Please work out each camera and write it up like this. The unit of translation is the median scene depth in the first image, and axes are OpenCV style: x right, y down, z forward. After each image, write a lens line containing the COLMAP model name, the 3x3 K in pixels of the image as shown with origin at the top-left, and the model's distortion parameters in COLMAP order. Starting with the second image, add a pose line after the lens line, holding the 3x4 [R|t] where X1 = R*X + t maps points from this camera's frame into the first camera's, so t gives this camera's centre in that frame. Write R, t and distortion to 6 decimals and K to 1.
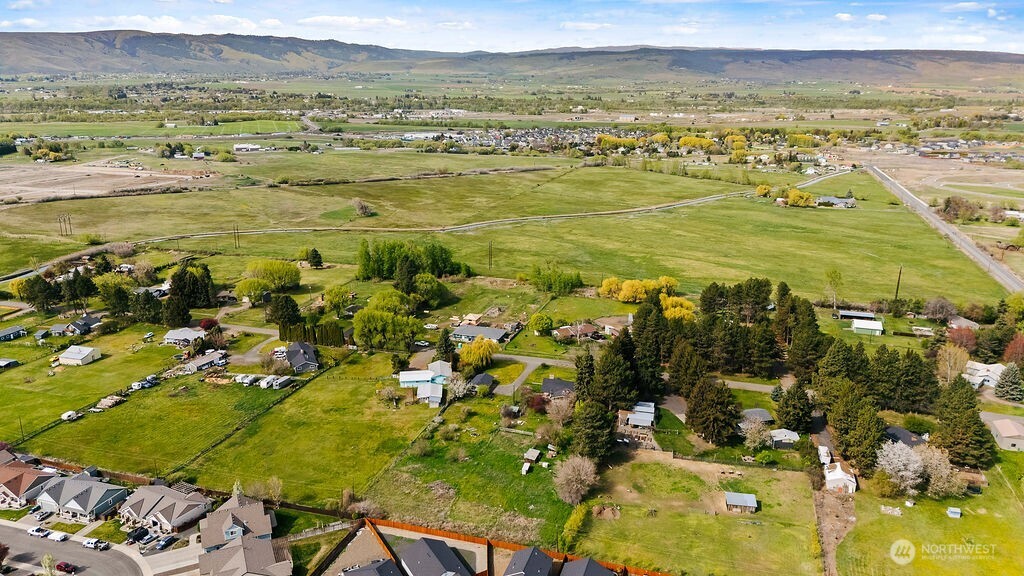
lens RADIAL K [[749.6, 0, 512.0], [0, 749.6, 288.0], [0, 0, 1]] dist [0.069488, -0.068600]
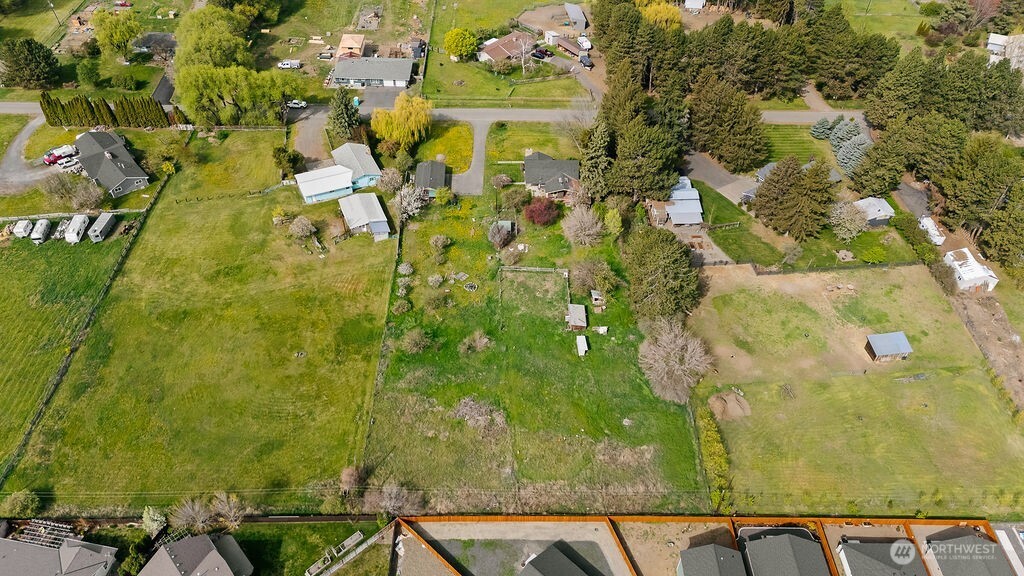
lens RADIAL K [[749.6, 0, 512.0], [0, 749.6, 288.0], [0, 0, 1]] dist [0.069488, -0.068600]
pose [[0.950867, -0.203630, 0.233208, -0.141703], [0.067747, 0.871858, 0.485051, -0.102521], [-0.302096, -0.445420, 0.842816, 0.358245]]
